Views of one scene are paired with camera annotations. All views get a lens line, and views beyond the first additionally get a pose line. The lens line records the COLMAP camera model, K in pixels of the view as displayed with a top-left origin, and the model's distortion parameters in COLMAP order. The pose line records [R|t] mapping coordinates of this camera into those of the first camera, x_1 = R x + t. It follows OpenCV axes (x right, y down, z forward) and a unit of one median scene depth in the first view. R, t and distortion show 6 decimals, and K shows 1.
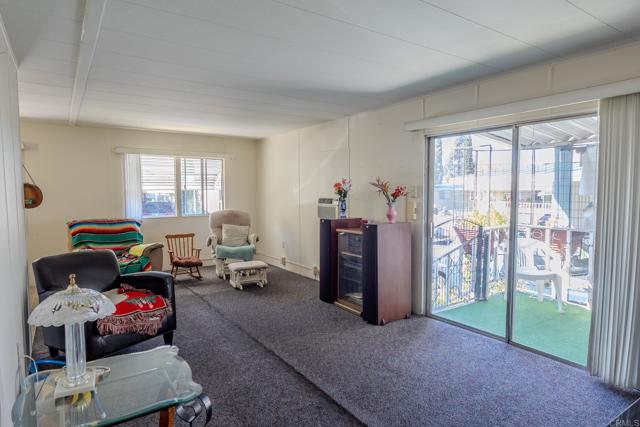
lens RADIAL K [[379.3, 0, 316.5], [0, 379.3, 214.3], [0, 0, 1]] dist [0.004987, -0.000039]
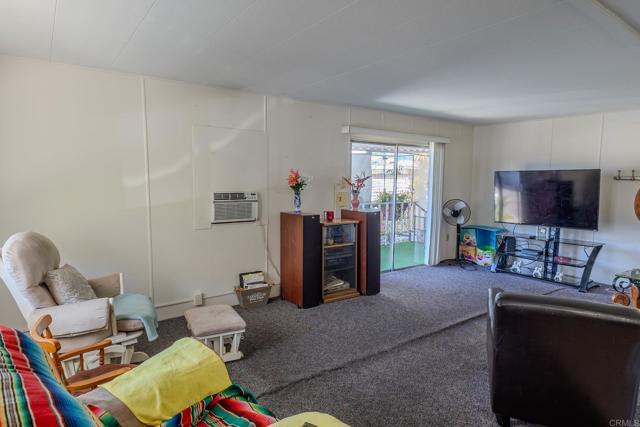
lens RADIAL K [[375.7, 0, 321.3], [0, 375.7, 215.8], [0, 0, 1]] dist [0.002180, -0.000047]
pose [[-0.032942, -0.095330, 0.994901, -0.735297], [0.059827, 0.993468, 0.097173, -0.059968], [-0.997665, 0.062723, -0.027023, 0.868124]]
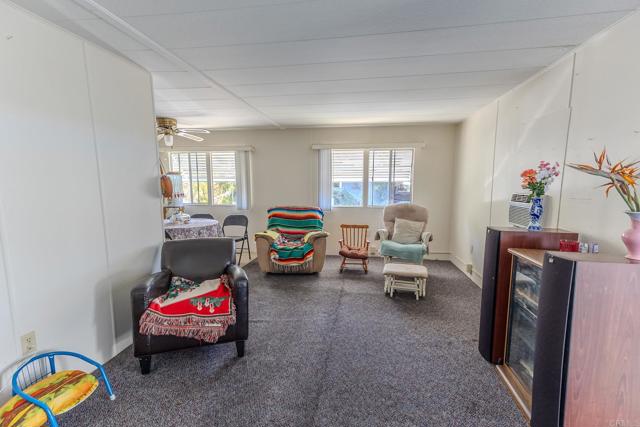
lens RADIAL K [[290.6, 0, 317.8], [0, 290.6, 217.6], [0, 0, 1]] dist [0.023224, 0.000411]
pose [[0.724408, 0.083981, -0.684237, 0.122077], [-0.043221, 0.996132, 0.076503, -0.025881], [0.688015, -0.025846, 0.725236, 0.393752]]
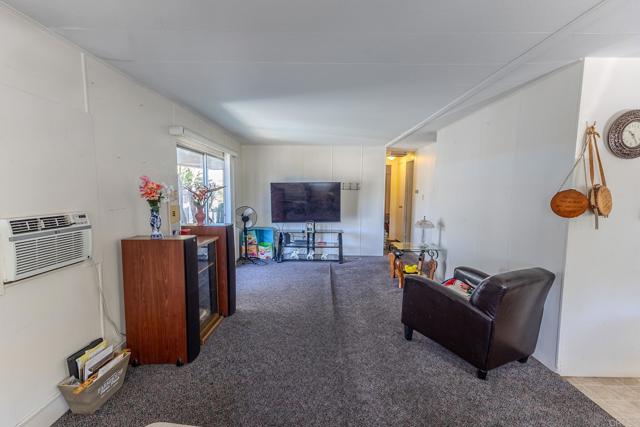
lens RADIAL K [[290.6, 0, 317.8], [0, 290.6, 217.6], [0, 0, 1]] dist [0.023224, 0.000411]
pose [[-0.822274, -0.055307, 0.566397, -0.395047], [0.036151, 0.988180, 0.148975, -0.079030], [-0.567942, 0.142975, -0.810556, 1.113697]]
